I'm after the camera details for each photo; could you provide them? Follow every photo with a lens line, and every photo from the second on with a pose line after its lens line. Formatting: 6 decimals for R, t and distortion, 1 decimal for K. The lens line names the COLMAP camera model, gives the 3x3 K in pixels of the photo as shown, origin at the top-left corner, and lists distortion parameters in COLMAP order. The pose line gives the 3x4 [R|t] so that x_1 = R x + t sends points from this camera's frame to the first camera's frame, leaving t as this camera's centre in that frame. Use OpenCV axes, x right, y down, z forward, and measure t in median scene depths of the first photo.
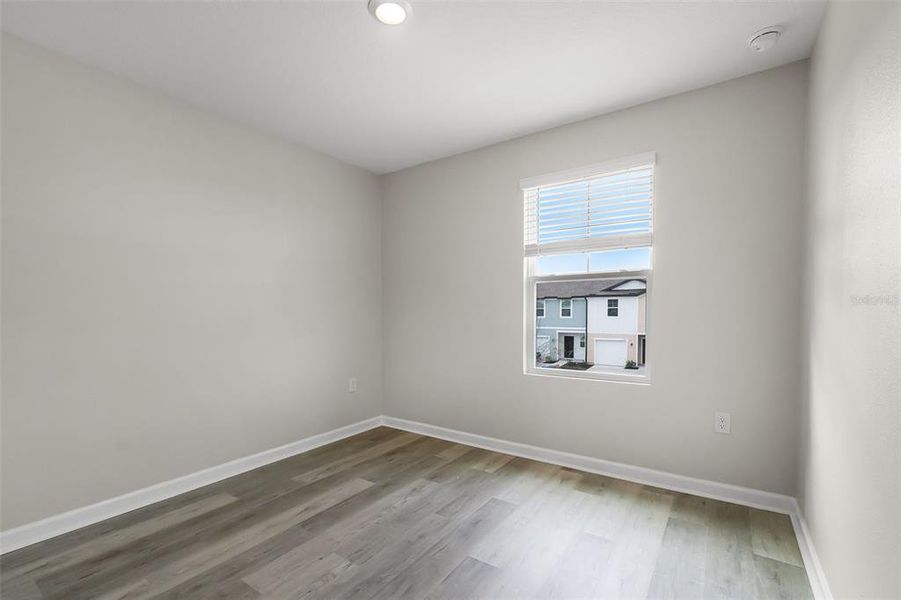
lens RADIAL K [[390.8, 0, 450.1], [0, 390.8, 304.2], [0, 0, 1]] dist [0.000045, -0.000118]
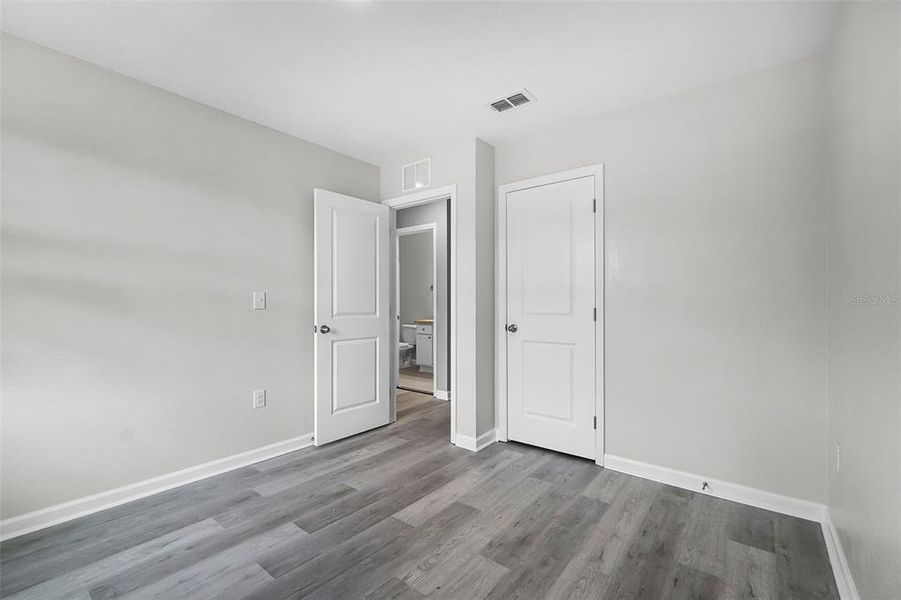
lens RADIAL K [[390.8, 0, 450.1], [0, 390.8, 304.2], [0, 0, 1]] dist [0.000045, -0.000118]
pose [[-0.998241, 0.001380, 0.059272, -0.437401], [0.000360, 0.999852, -0.017204, 0.032233], [-0.059287, -0.017152, -0.998094, 2.019316]]
